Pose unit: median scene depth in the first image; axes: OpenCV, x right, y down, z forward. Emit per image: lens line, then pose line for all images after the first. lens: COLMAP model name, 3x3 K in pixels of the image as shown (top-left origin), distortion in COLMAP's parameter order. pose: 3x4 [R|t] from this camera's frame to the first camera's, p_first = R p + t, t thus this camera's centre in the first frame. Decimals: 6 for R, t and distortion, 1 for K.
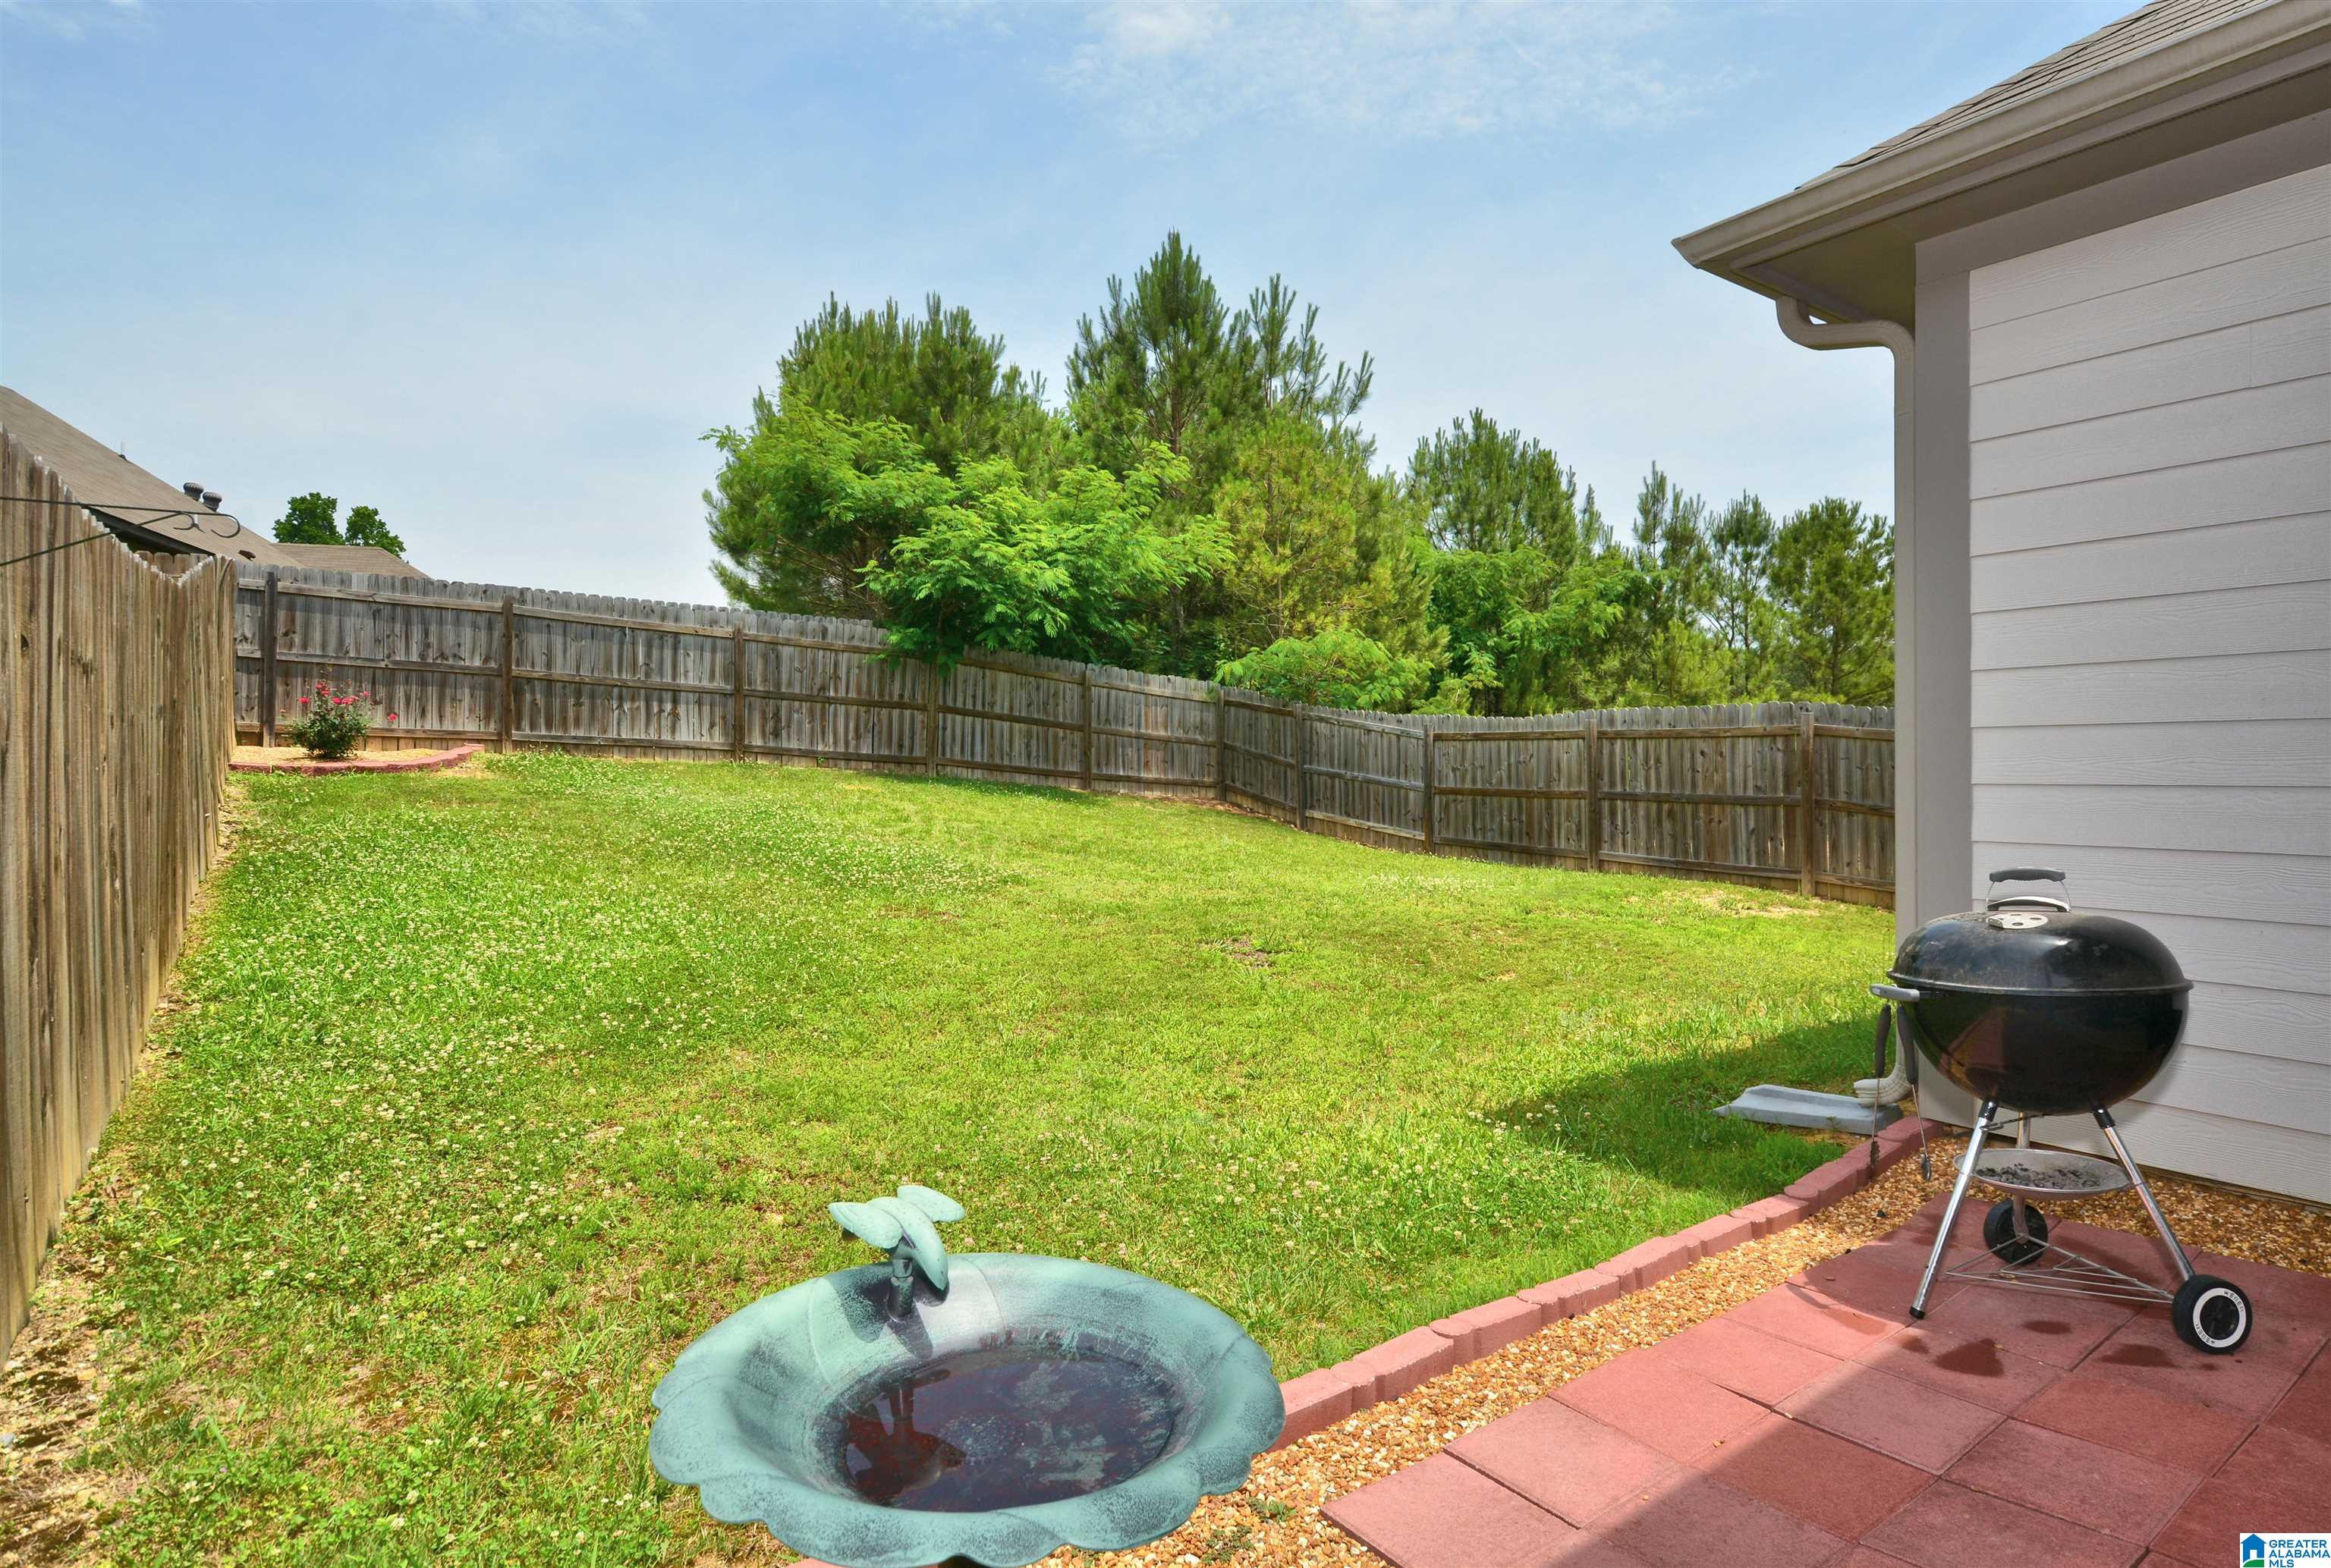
lens RADIAL K [[1231.4, 0, 1287.6], [0, 1231.4, 781.9], [0, 0, 1]] dist [0.002991, -0.007079]
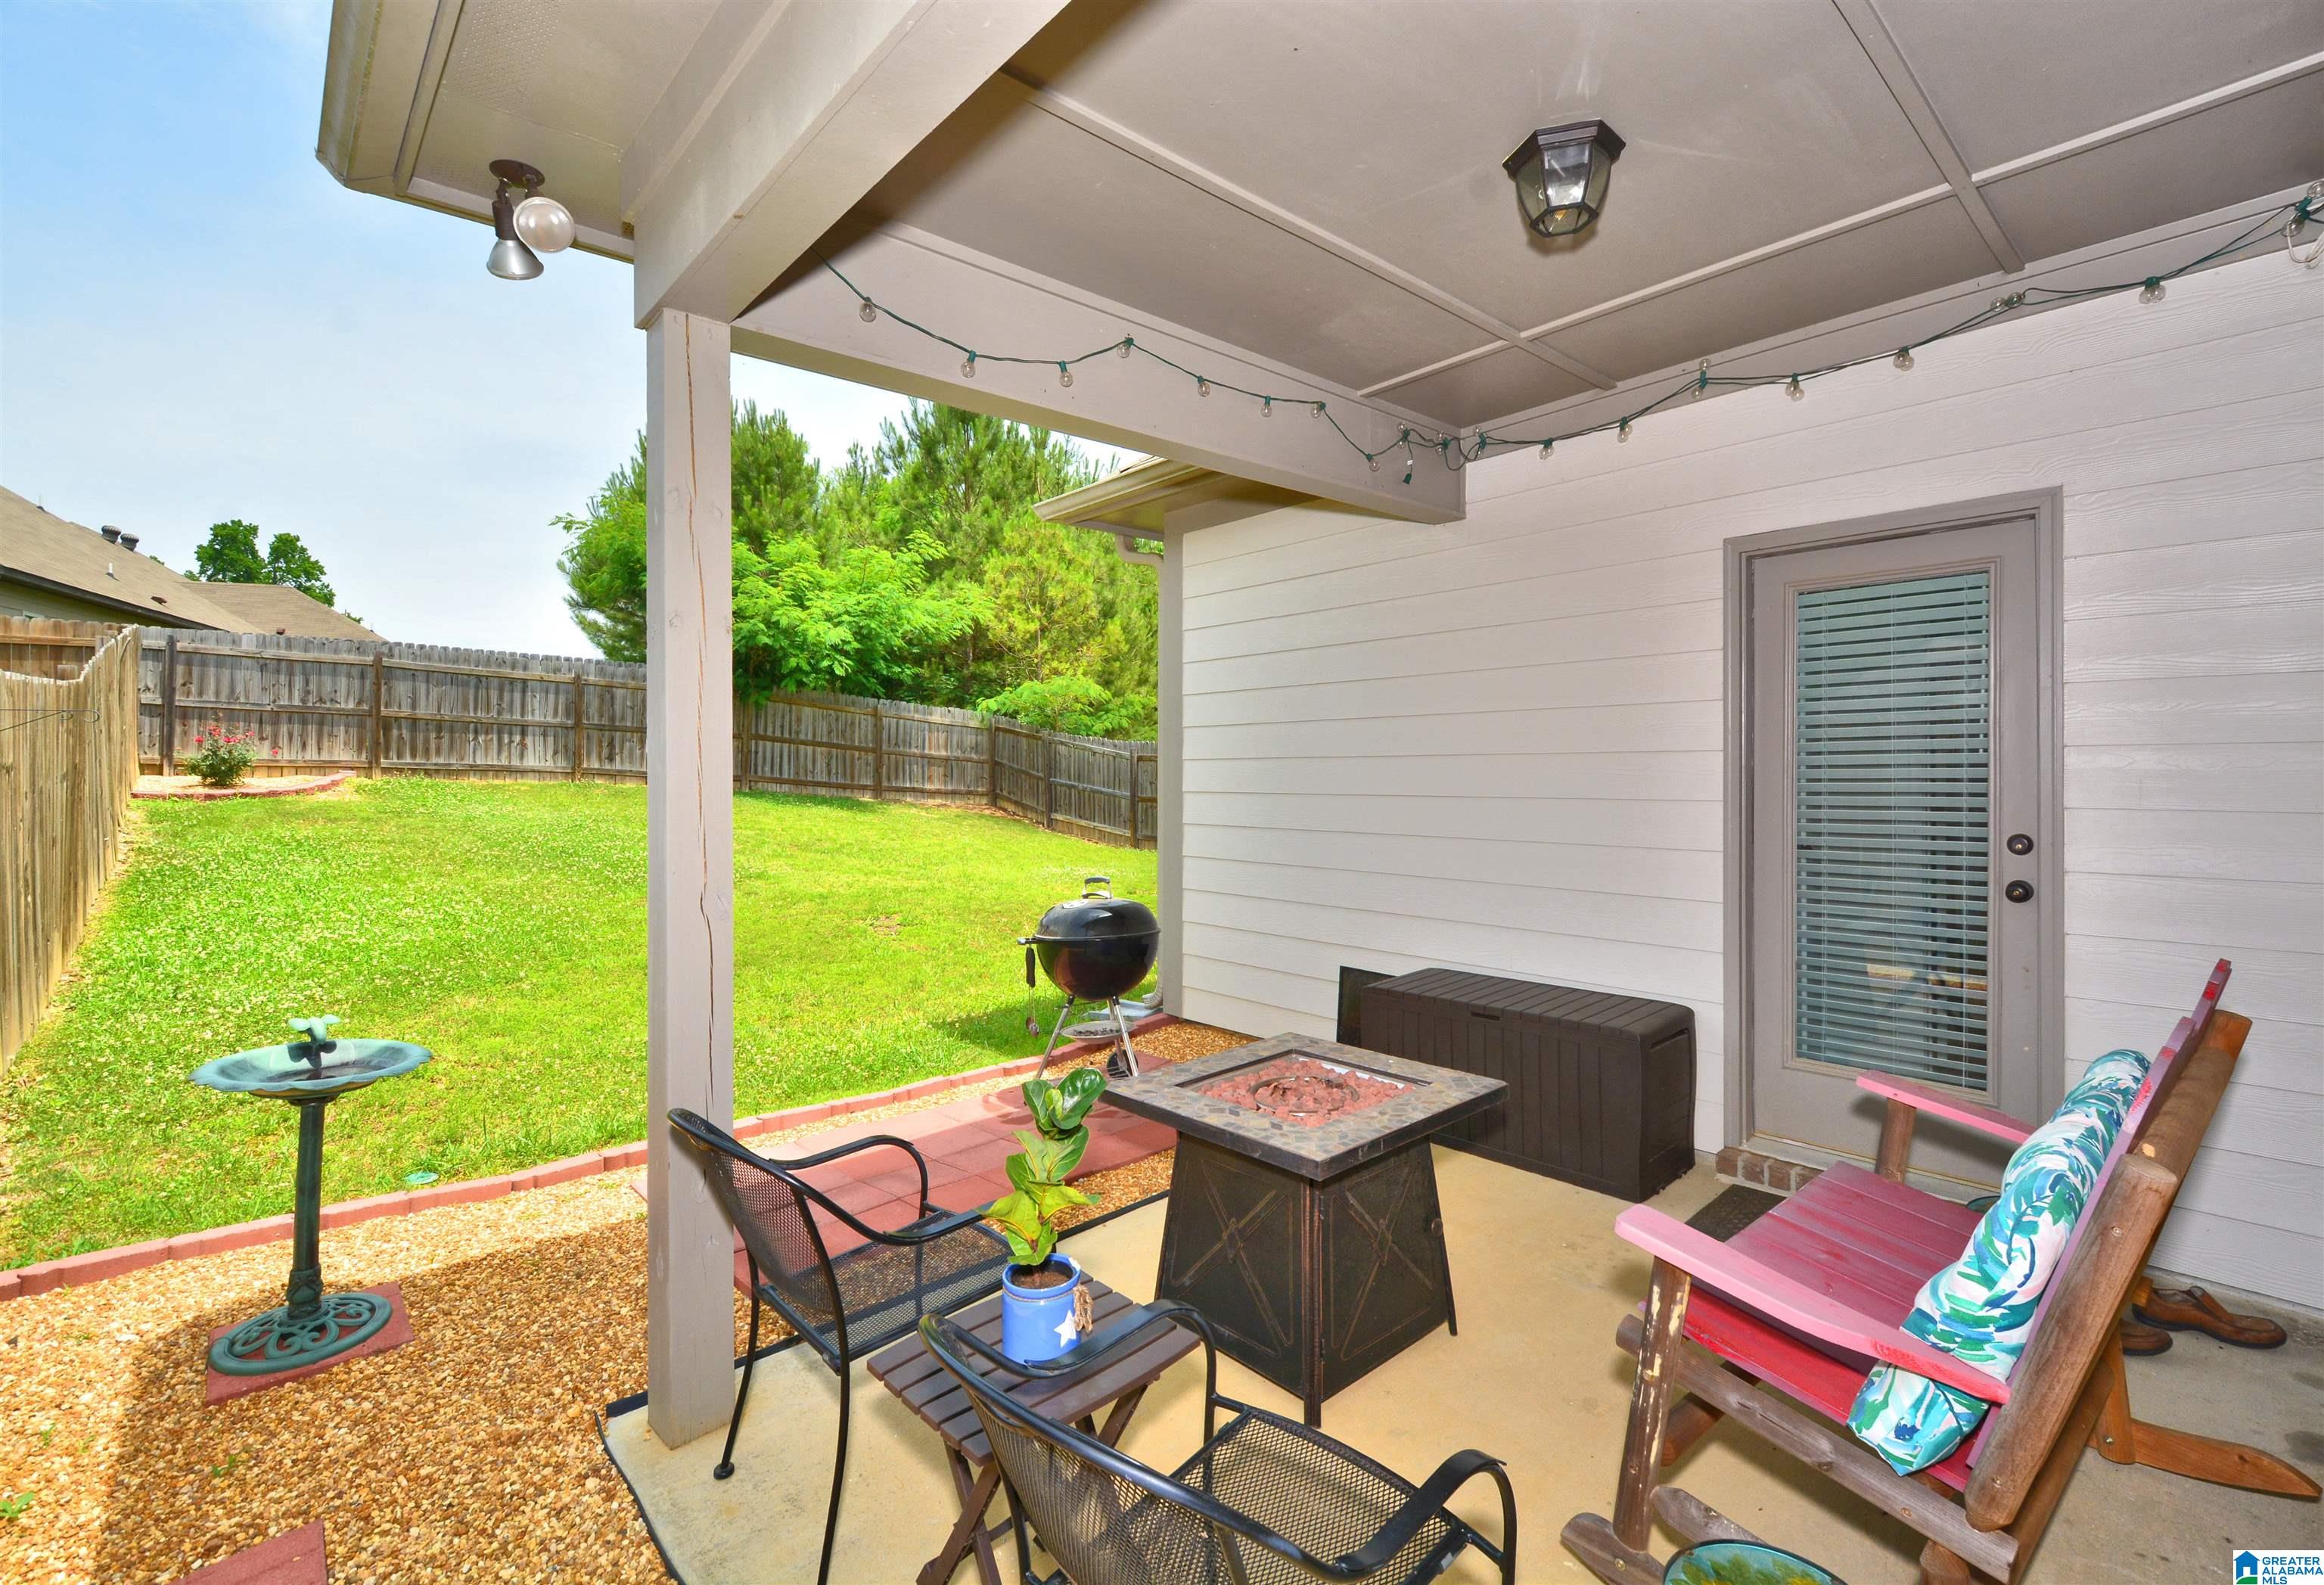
lens RADIAL K [[1052.8, 0, 1264.6], [0, 1052.8, 762.7], [0, 0, 1]] dist [-0.015139, -0.000059]
pose [[0.993845, -0.006415, 0.110593, 0.134658], [0.007827, 0.999893, -0.012339, -0.017500], [-0.110502, 0.013129, 0.993789, -0.138481]]
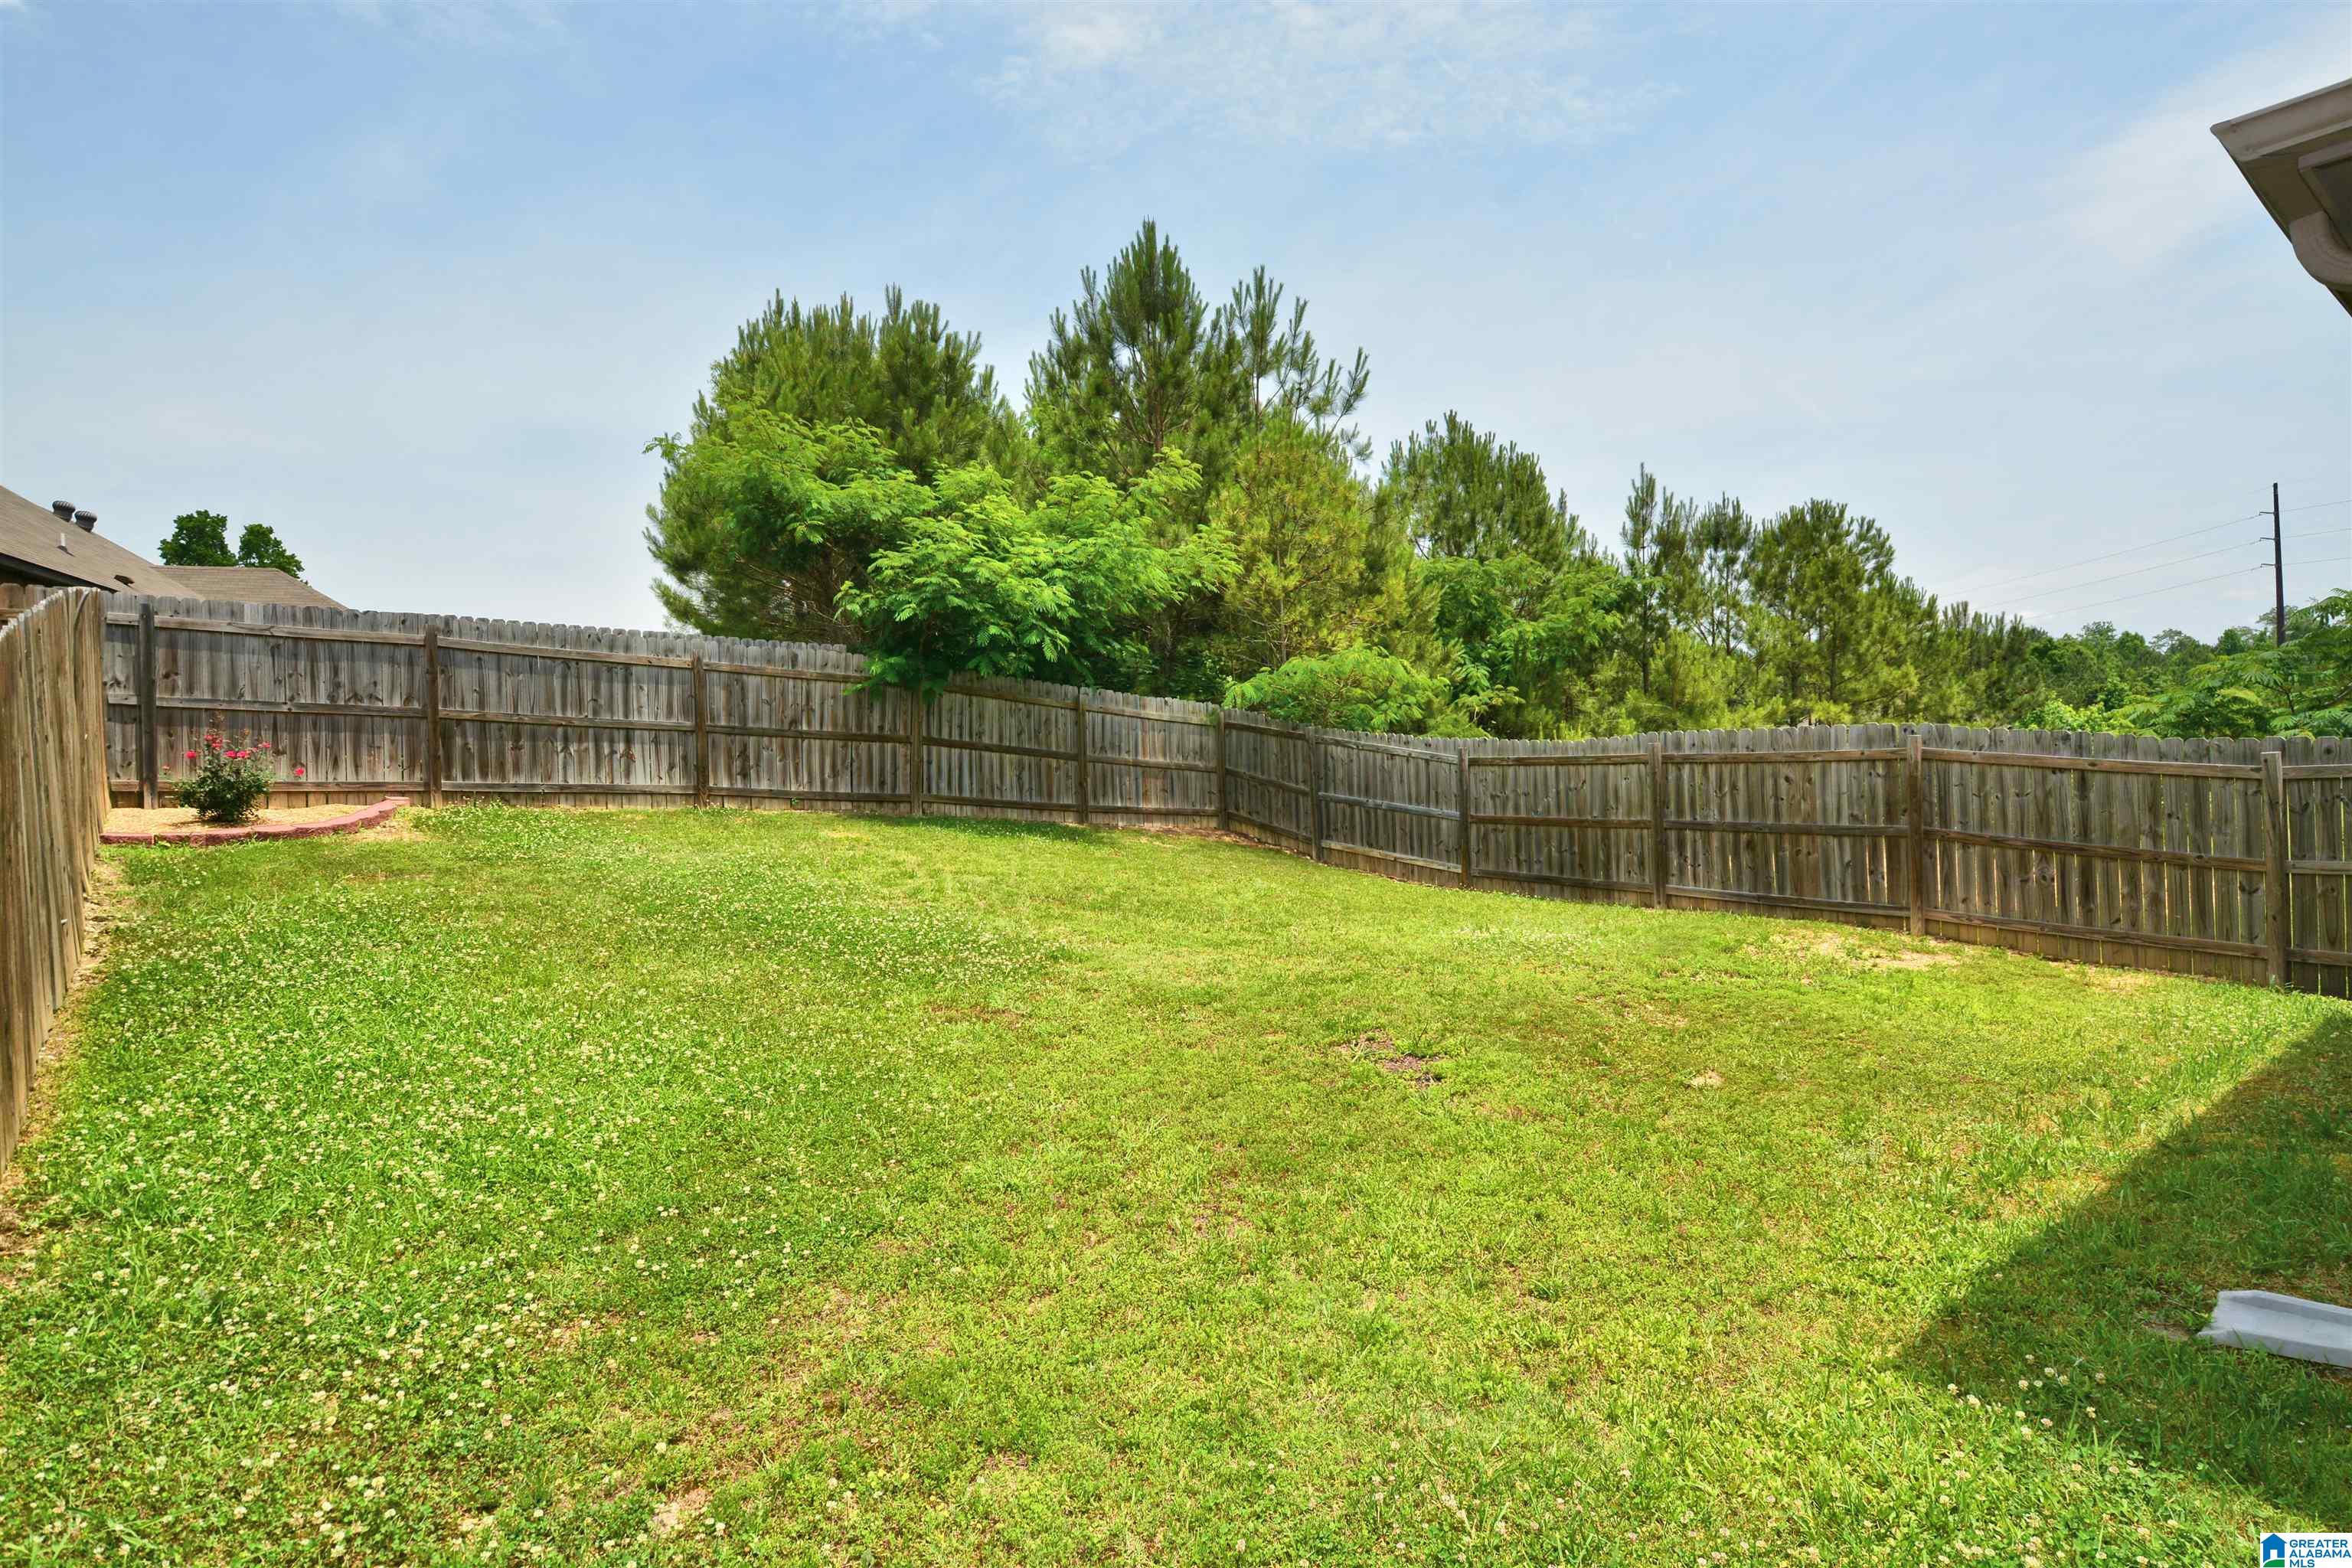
lens RADIAL K [[1211.6, 0, 1290.0], [0, 1211.6, 809.3], [0, 0, 1]] dist [0.003020, -0.008770]
pose [[0.998054, -0.023853, 0.057609, -0.072679], [0.022743, 0.999544, 0.019855, -0.022897], [-0.058057, -0.018506, 0.998142, 0.098555]]
